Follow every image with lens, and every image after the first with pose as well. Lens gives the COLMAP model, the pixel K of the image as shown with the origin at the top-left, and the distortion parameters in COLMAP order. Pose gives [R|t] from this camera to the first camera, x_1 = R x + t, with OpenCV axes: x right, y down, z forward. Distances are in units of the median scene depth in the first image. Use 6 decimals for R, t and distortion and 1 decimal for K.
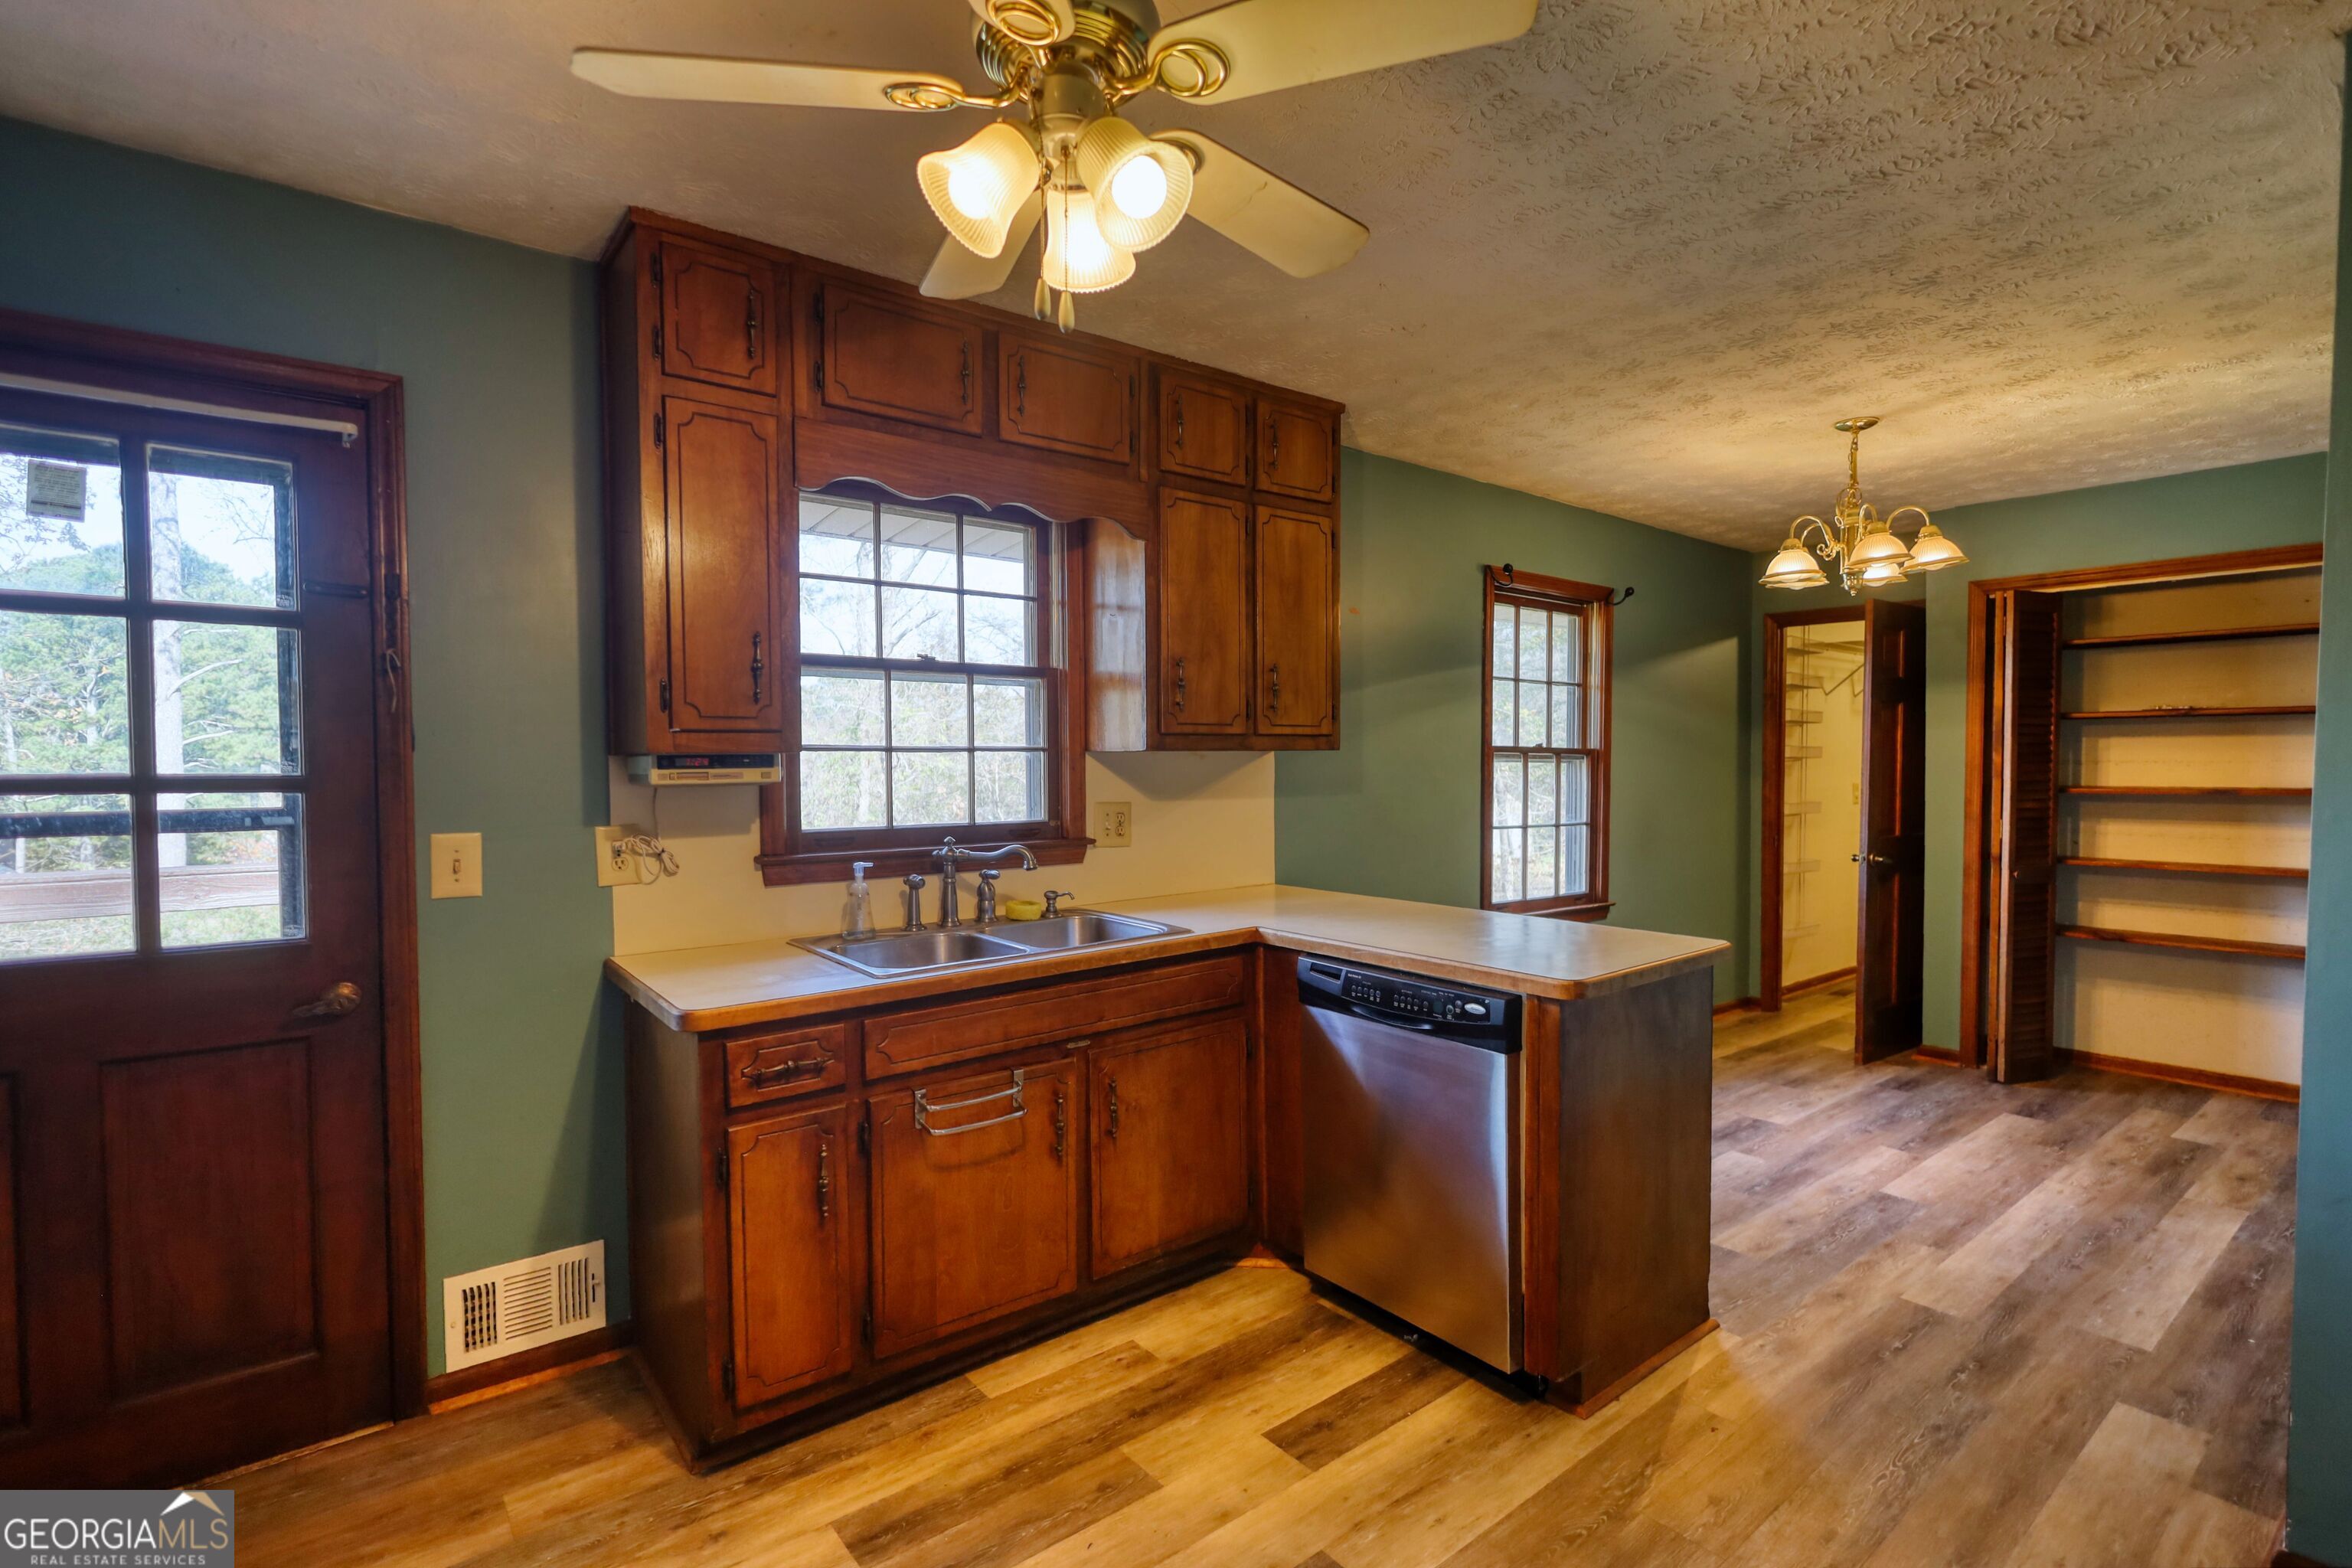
lens RADIAL K [[1095.9, 0, 1189.8], [0, 1095.9, 797.5], [0, 0, 1]] dist [-0.003401, 0.001328]
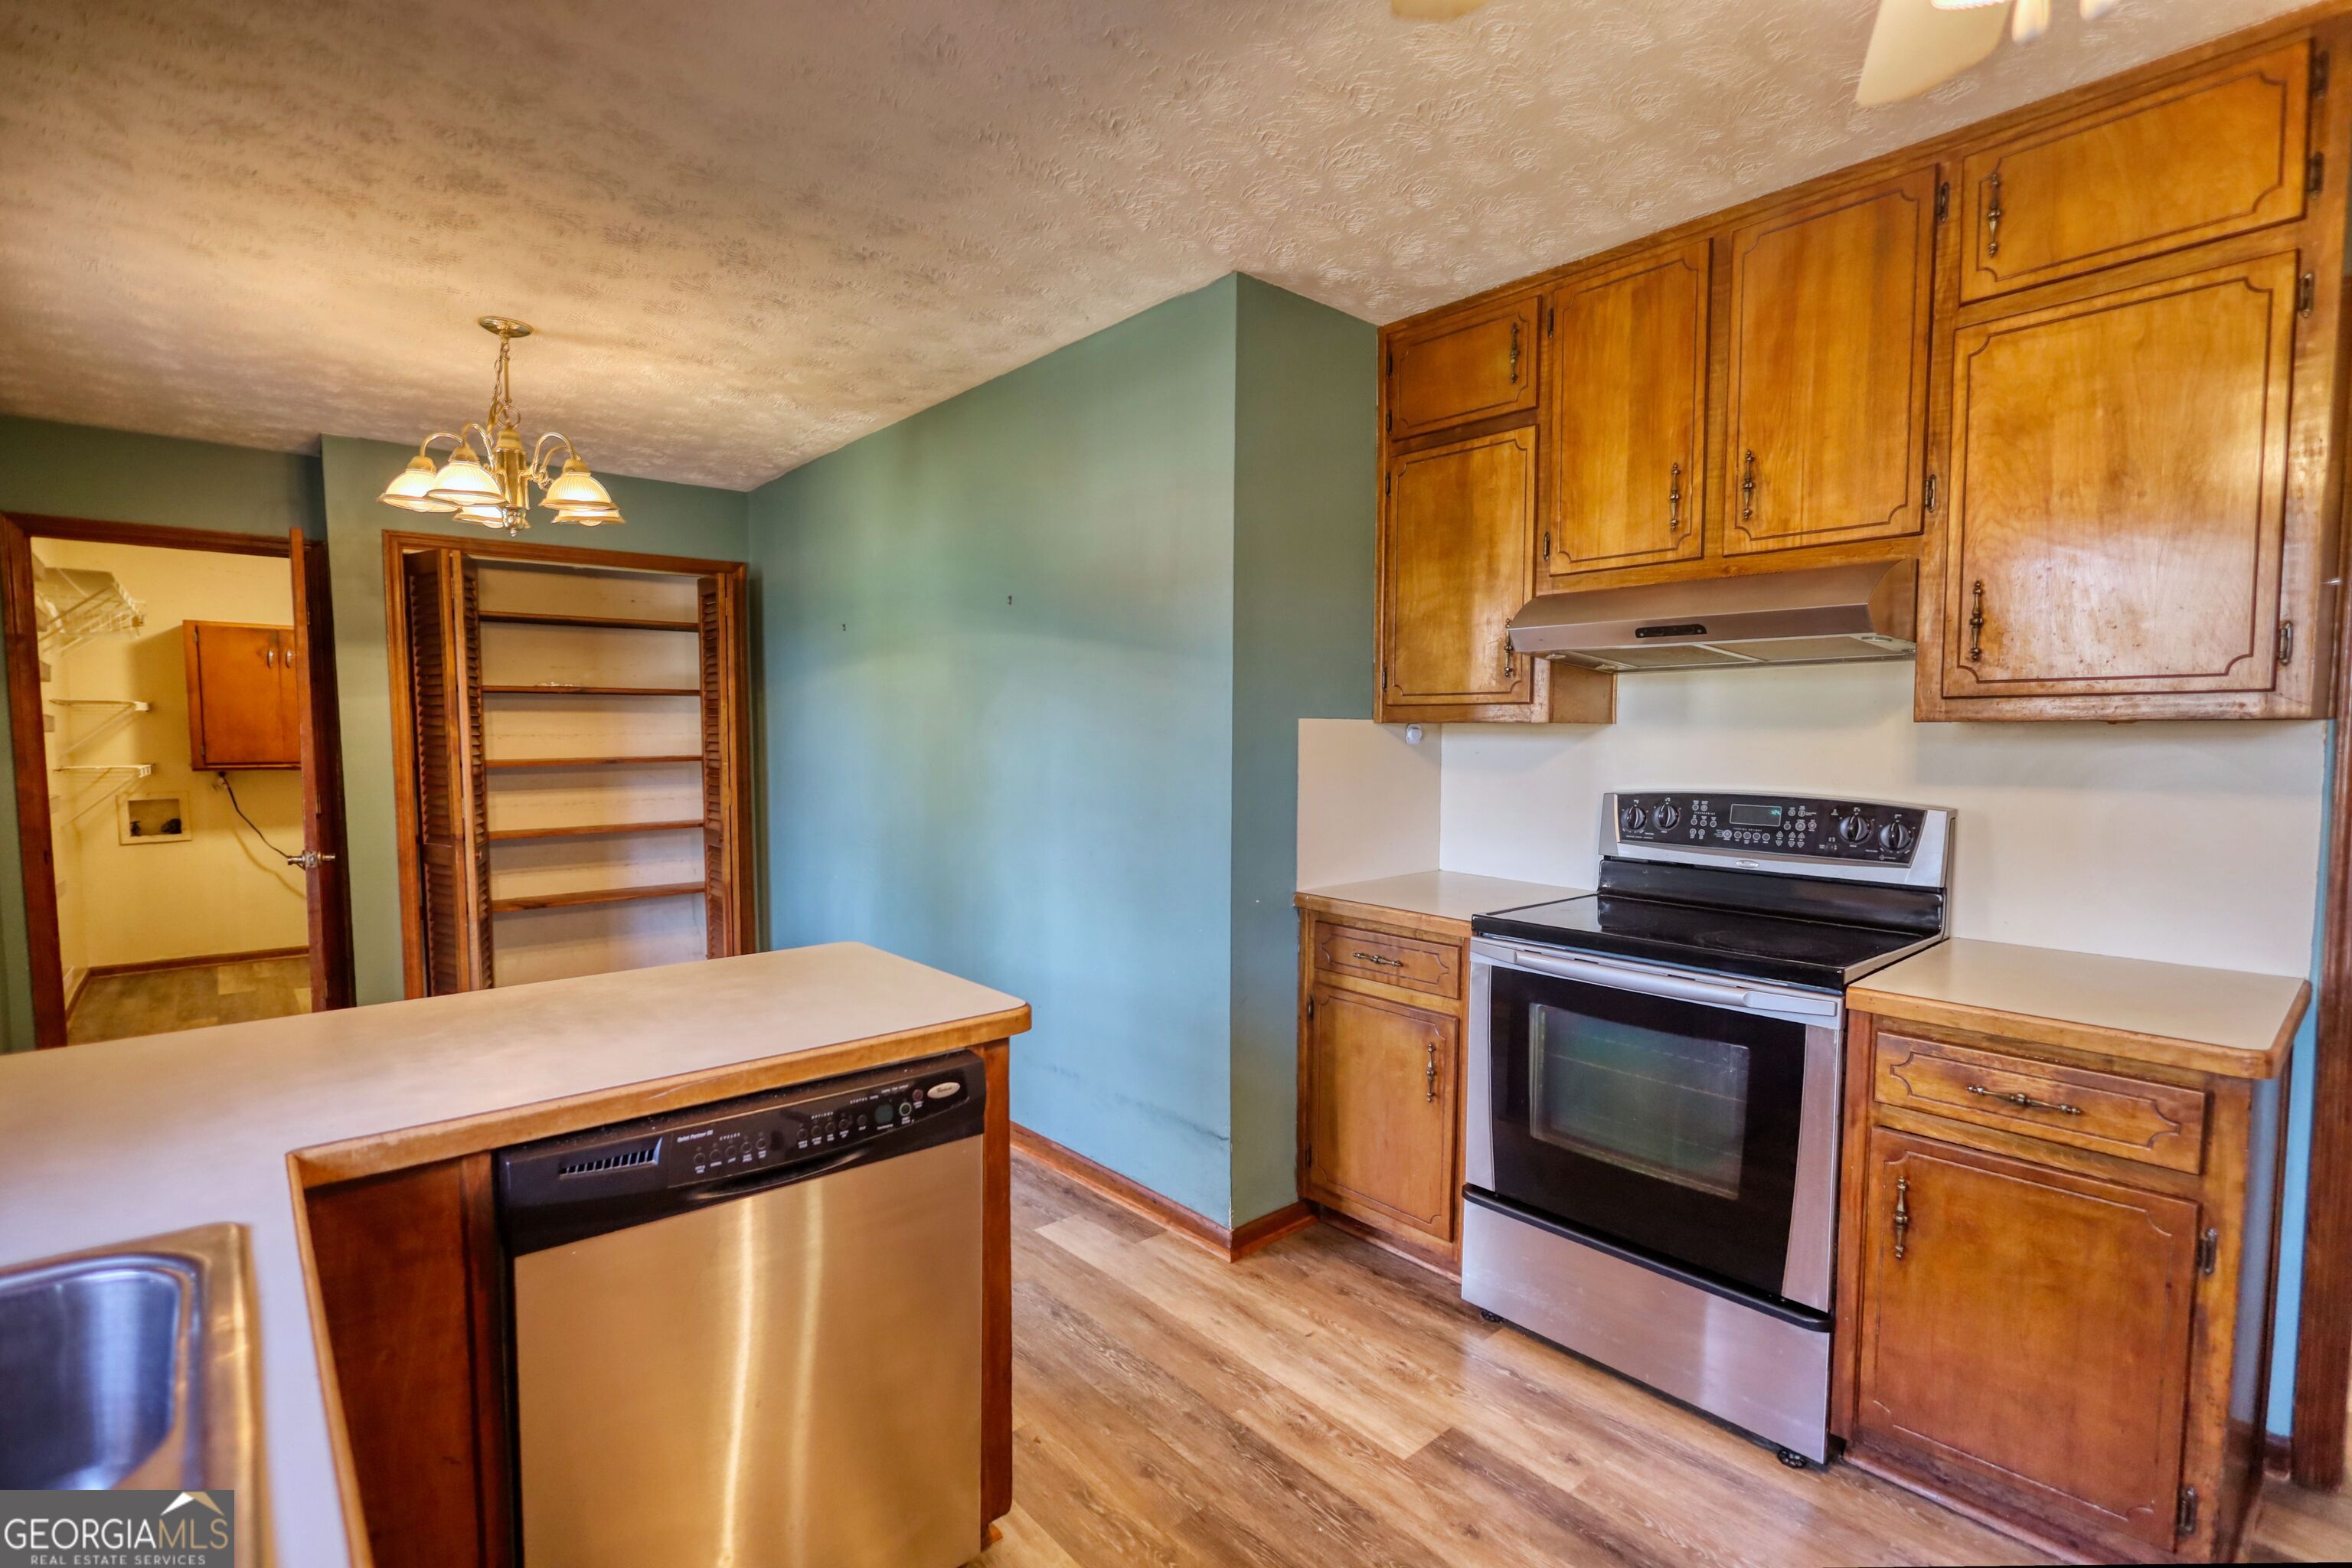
lens RADIAL K [[1095.9, 0, 1189.6], [0, 1095.9, 797.1], [0, 0, 1]] dist [-0.003401, 0.001328]
pose [[-0.051461, -0.057502, 0.997018, -0.235496], [0.035585, 0.997601, 0.059372, -0.015376], [-0.998041, 0.038535, -0.049292, 0.479144]]
